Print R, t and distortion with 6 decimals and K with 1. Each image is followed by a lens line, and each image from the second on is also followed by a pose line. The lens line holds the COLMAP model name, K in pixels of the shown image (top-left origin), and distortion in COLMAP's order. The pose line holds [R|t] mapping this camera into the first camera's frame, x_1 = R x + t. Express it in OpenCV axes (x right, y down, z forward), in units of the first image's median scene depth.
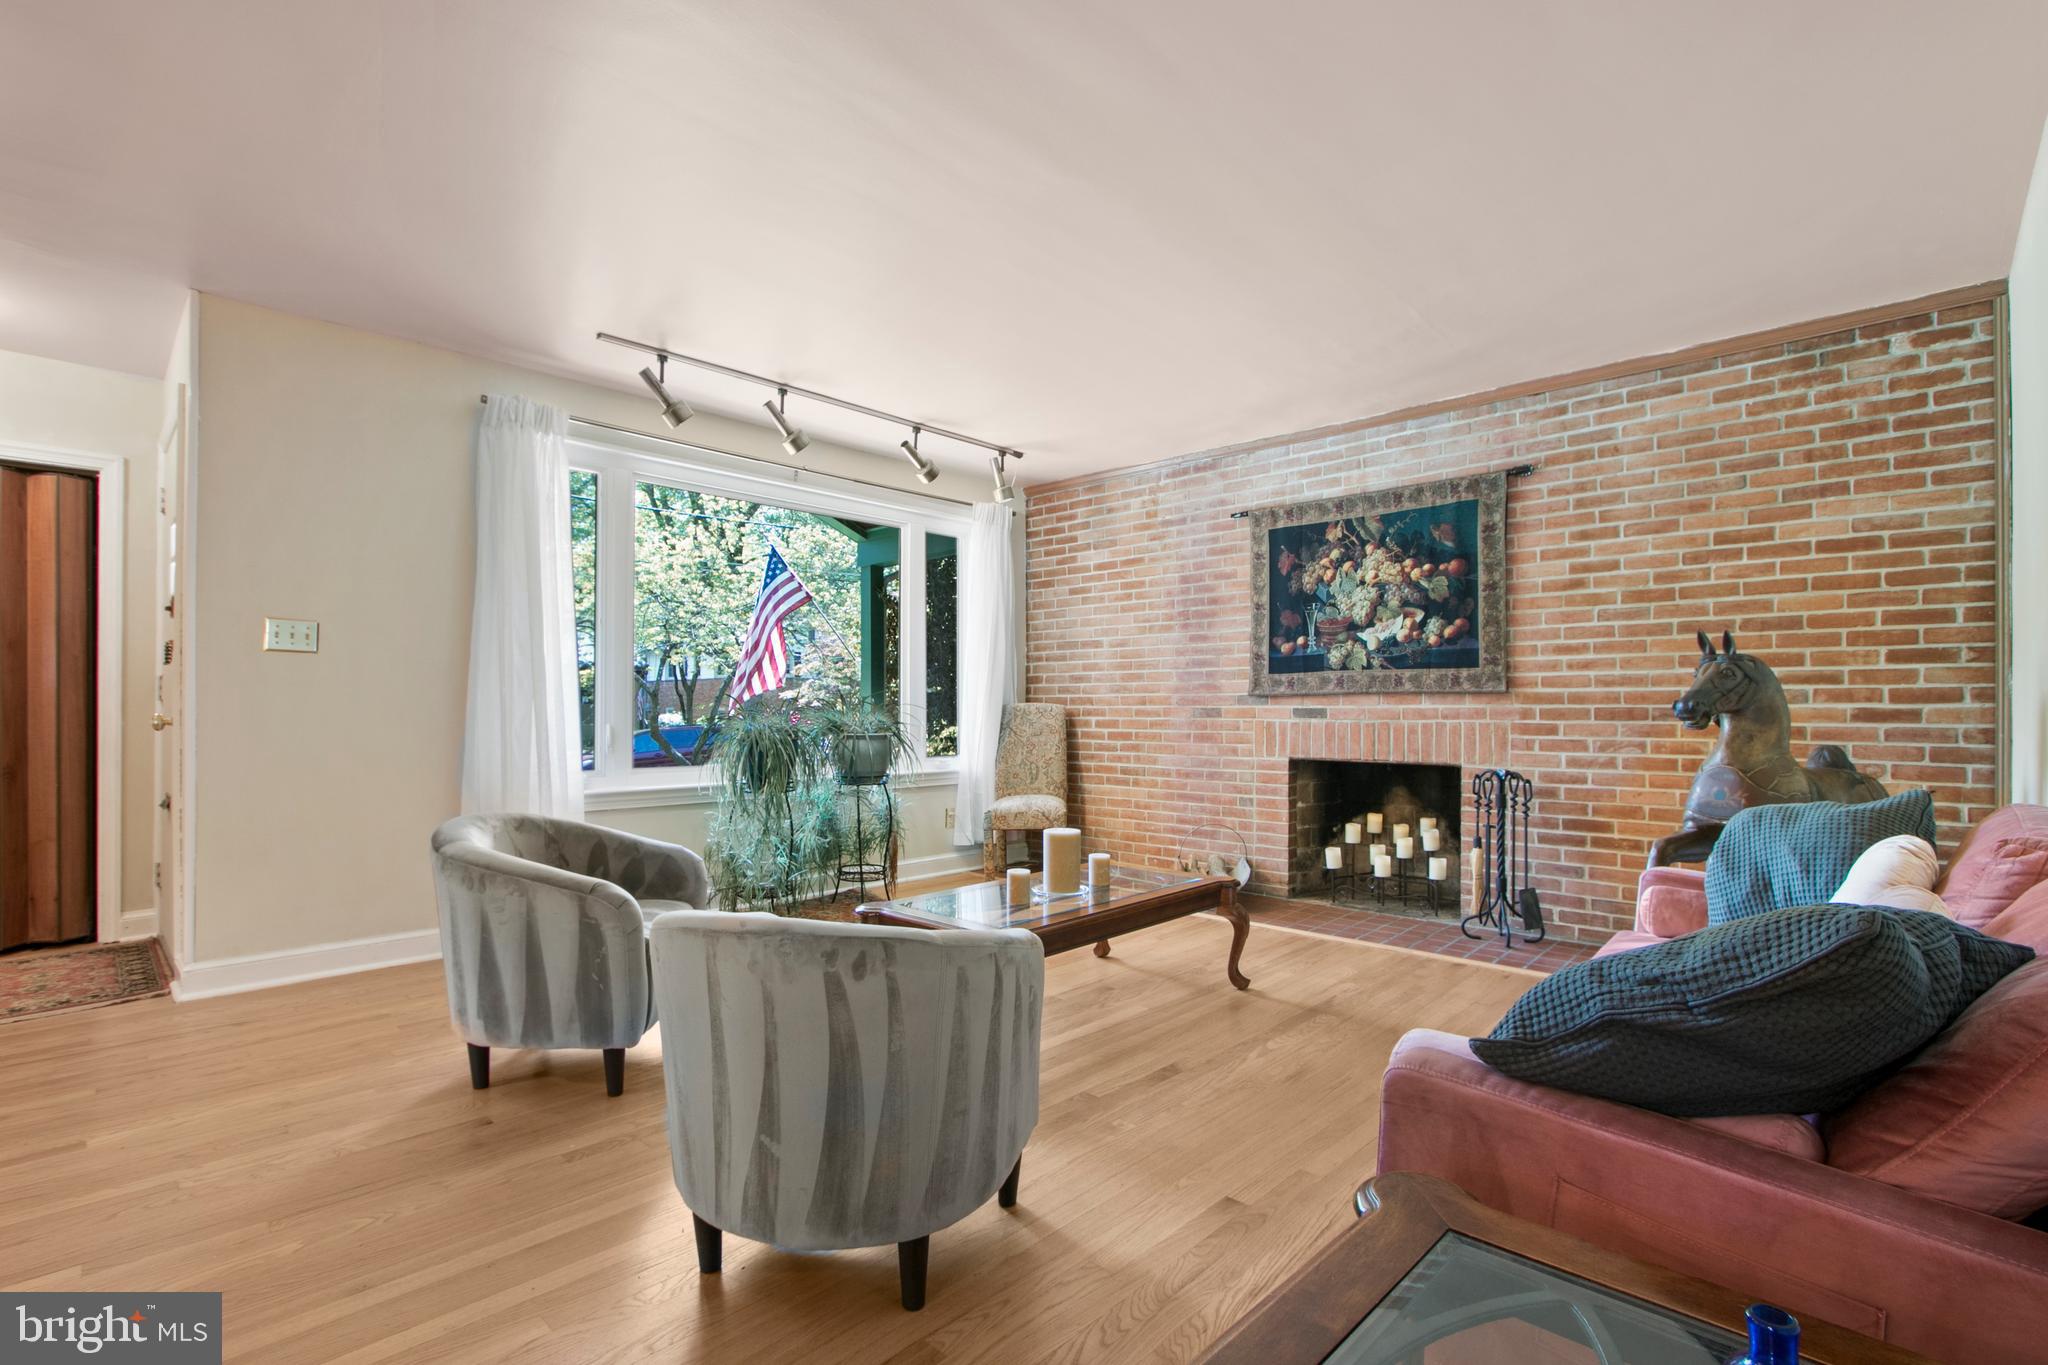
lens RADIAL K [[962.2, 0, 1016.9], [0, 962.2, 703.7], [0, 0, 1]] dist [-0.013810, 0.003970]
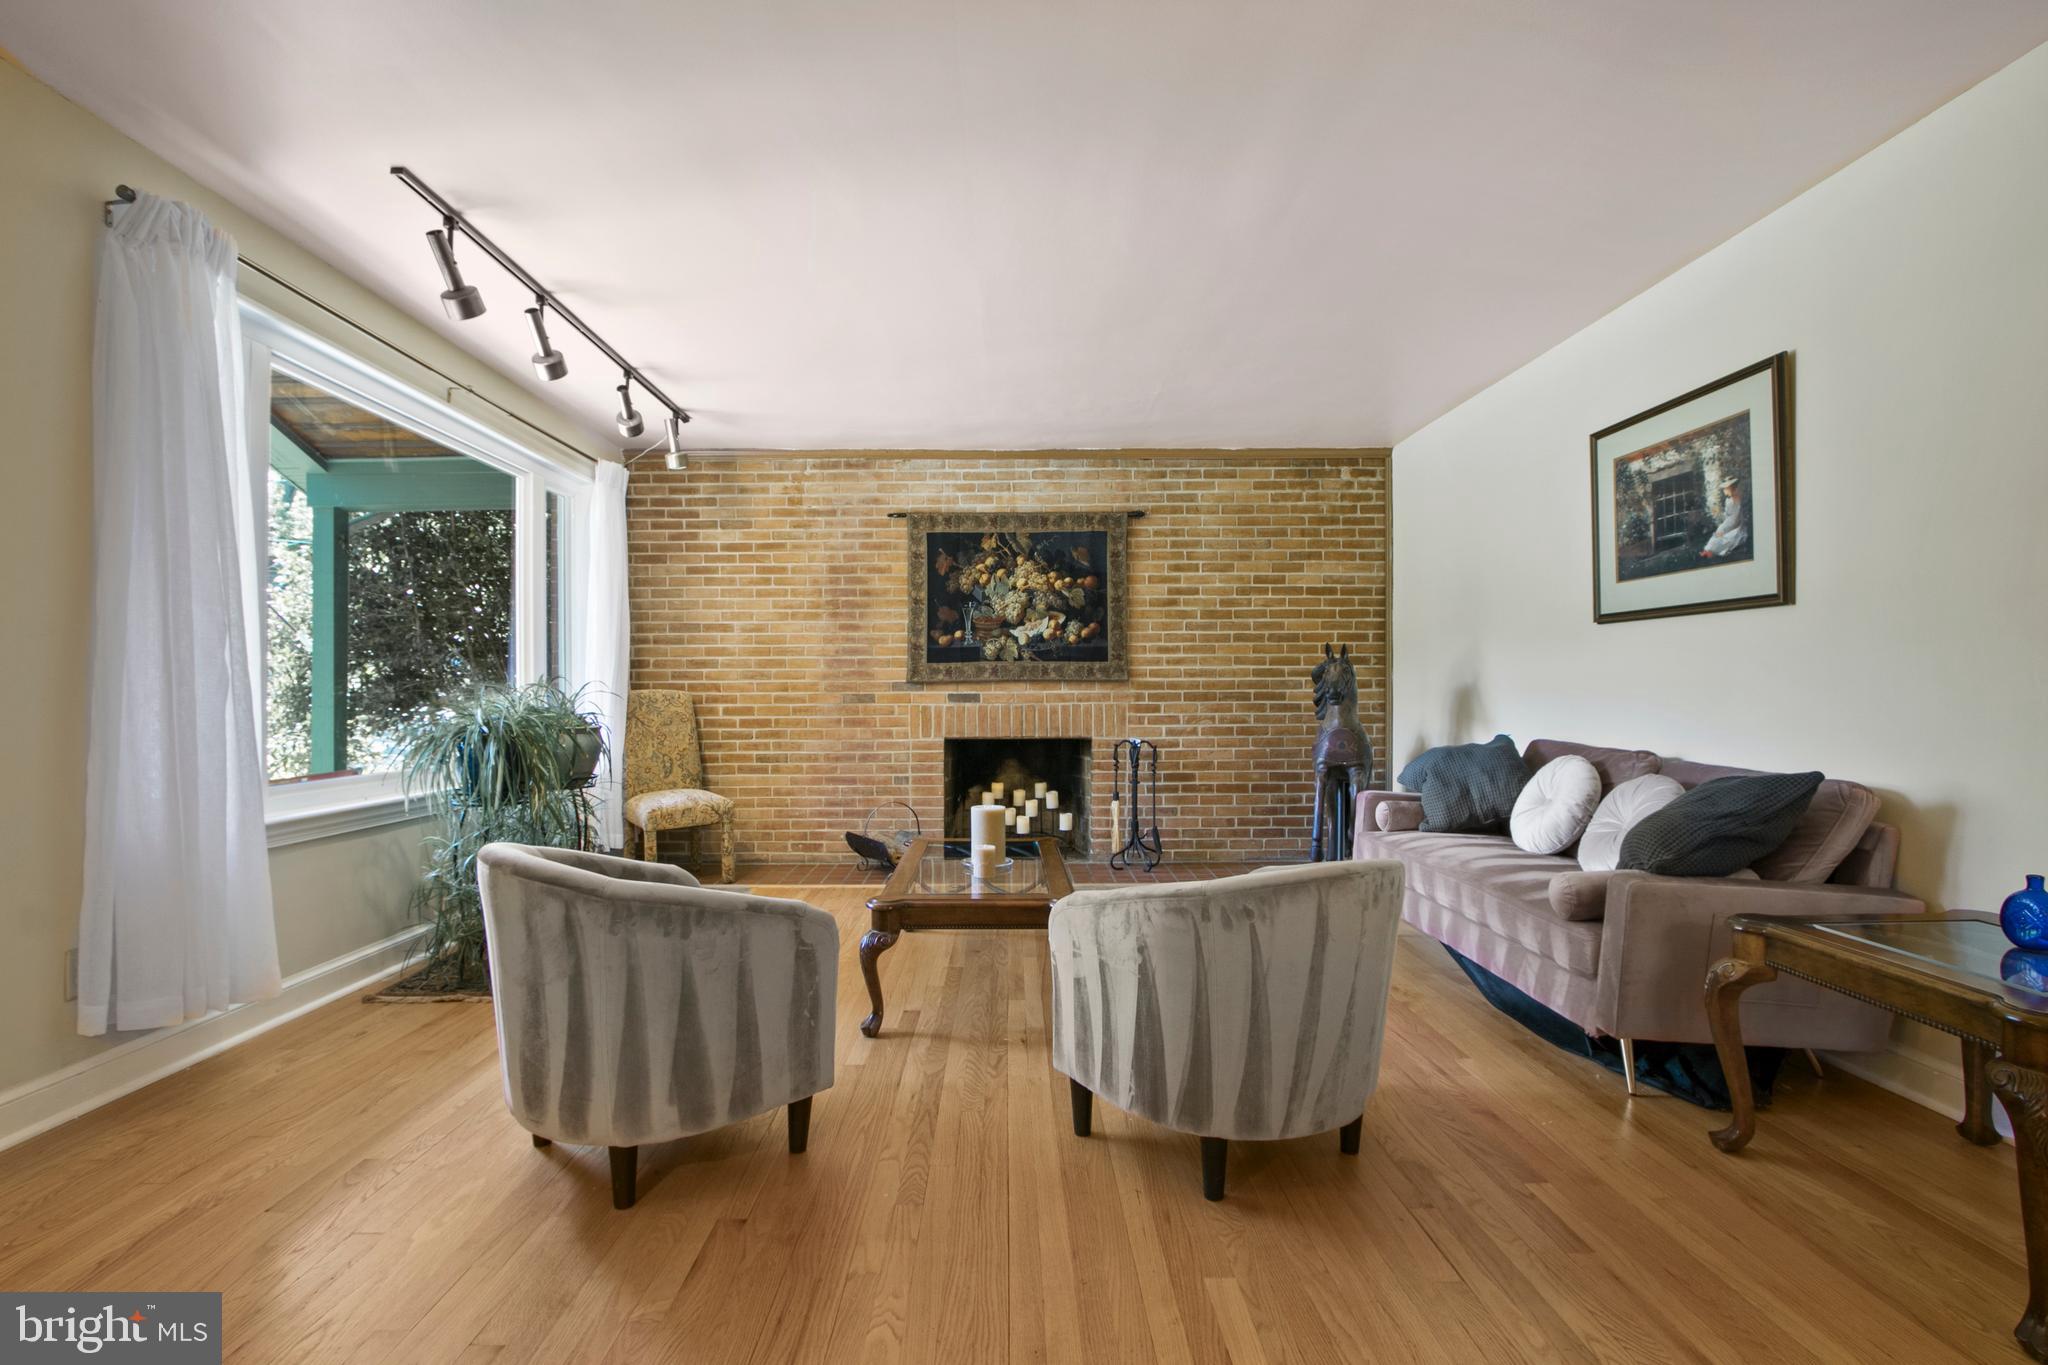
lens RADIAL K [[962.2, 0, 1023.7], [0, 962.2, 691.3], [0, 0, 1]] dist [-0.013810, 0.003970]
pose [[0.714224, -0.002440, 0.699913, -0.496320], [0.001905, 0.999997, 0.001542, 0.000381], [-0.699914, 0.000232, 0.714227, 0.147542]]
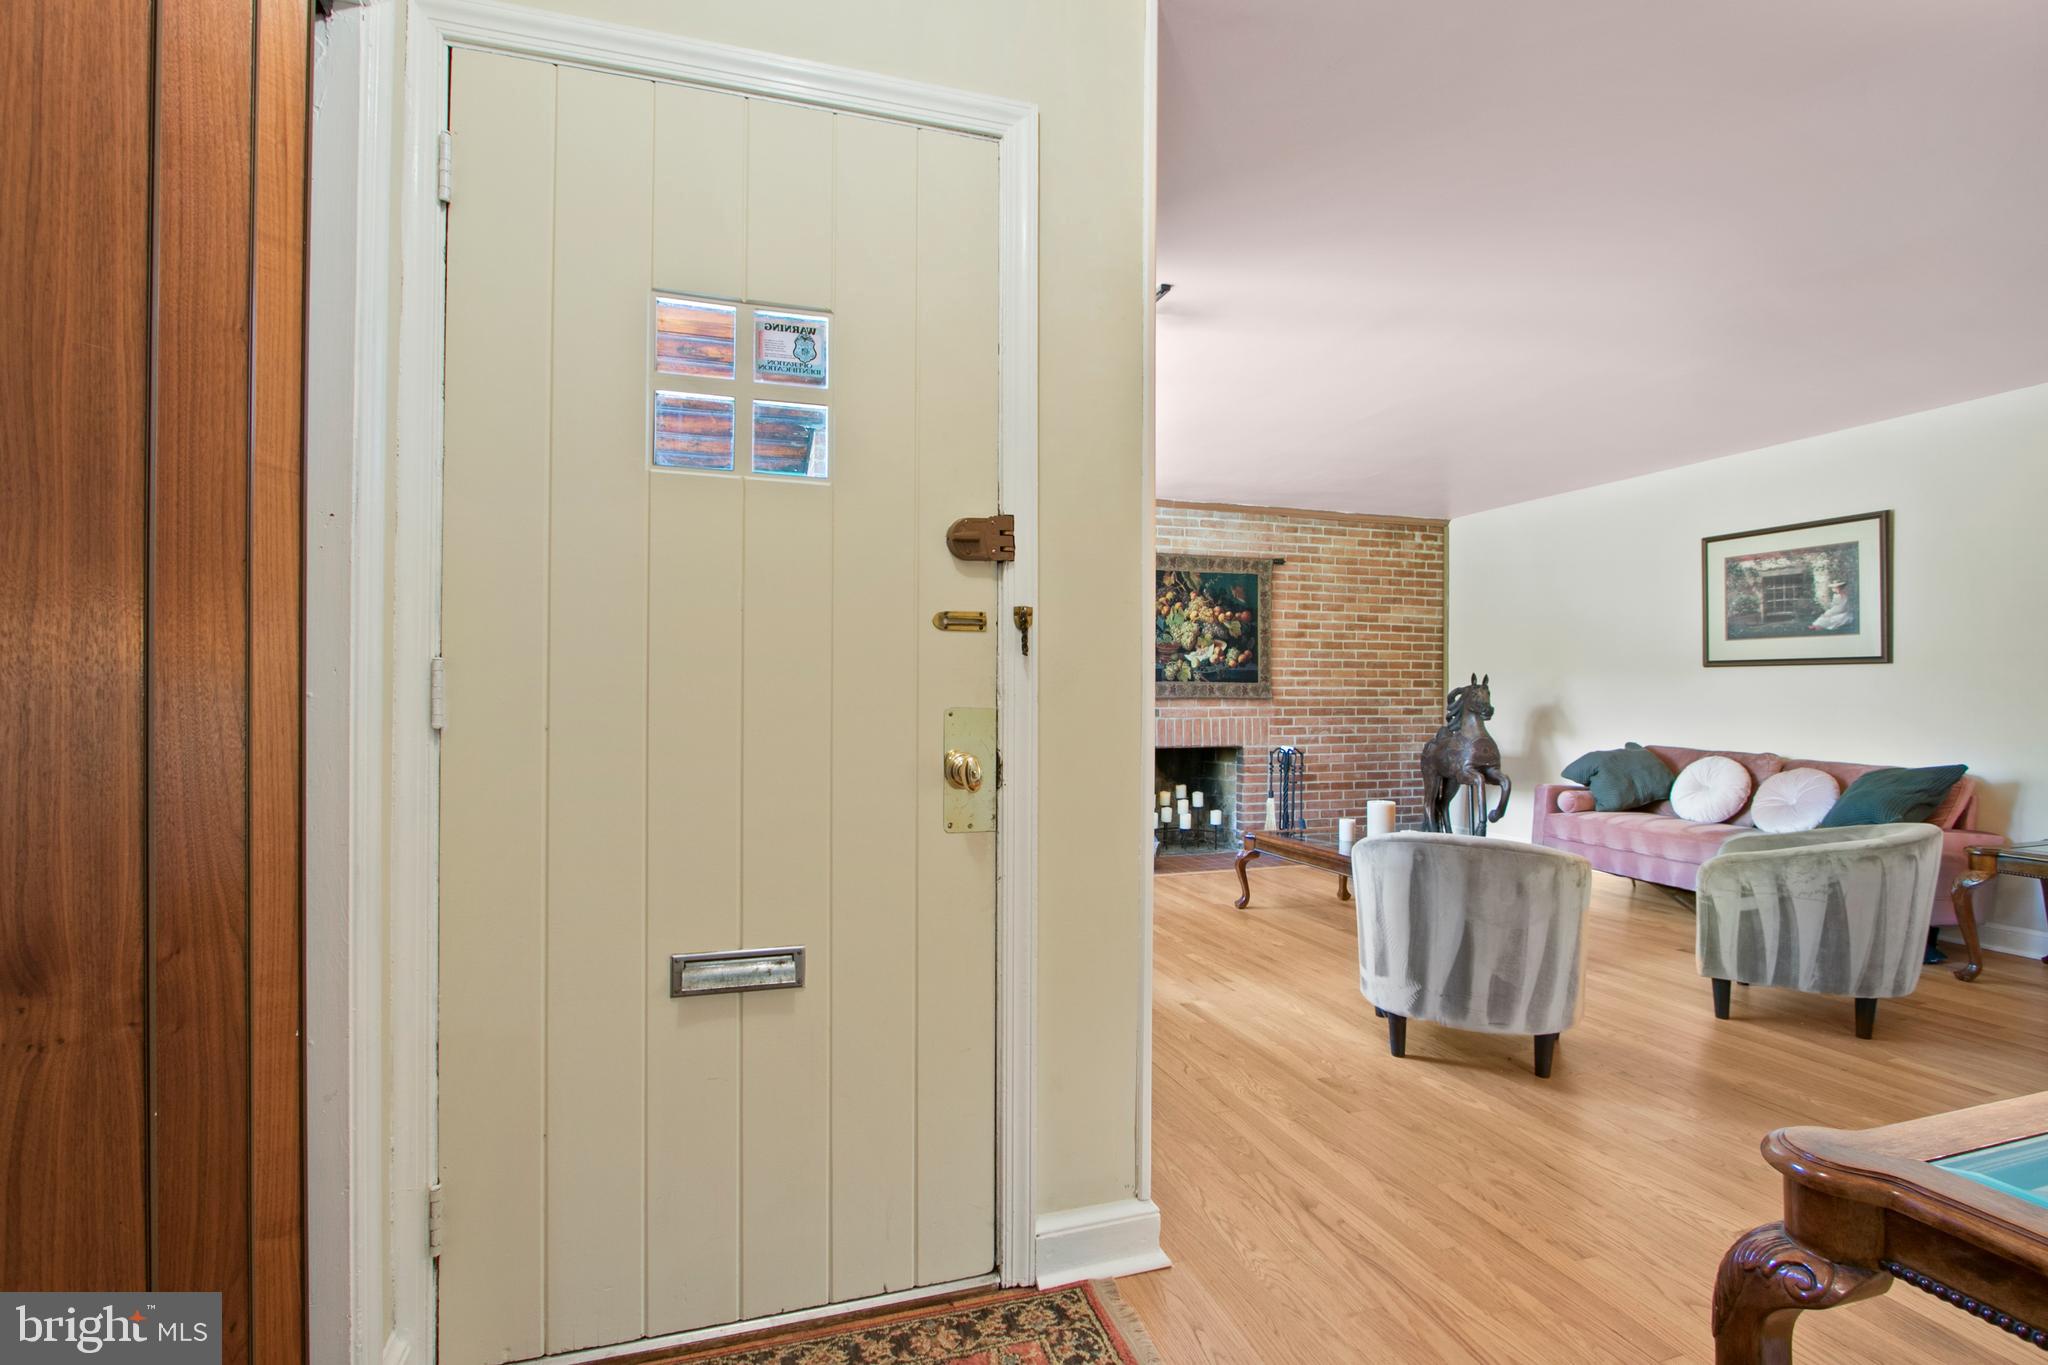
lens RADIAL K [[962.2, 0, 1021.3], [0, 962.2, 686.9], [0, 0, 1]] dist [-0.013810, 0.003970]
pose [[0.464485, 0.009770, 0.885527, -1.050056], [-0.005961, 0.999951, -0.007906, -0.015709], [-0.885561, -0.001606, 0.464521, 0.599877]]
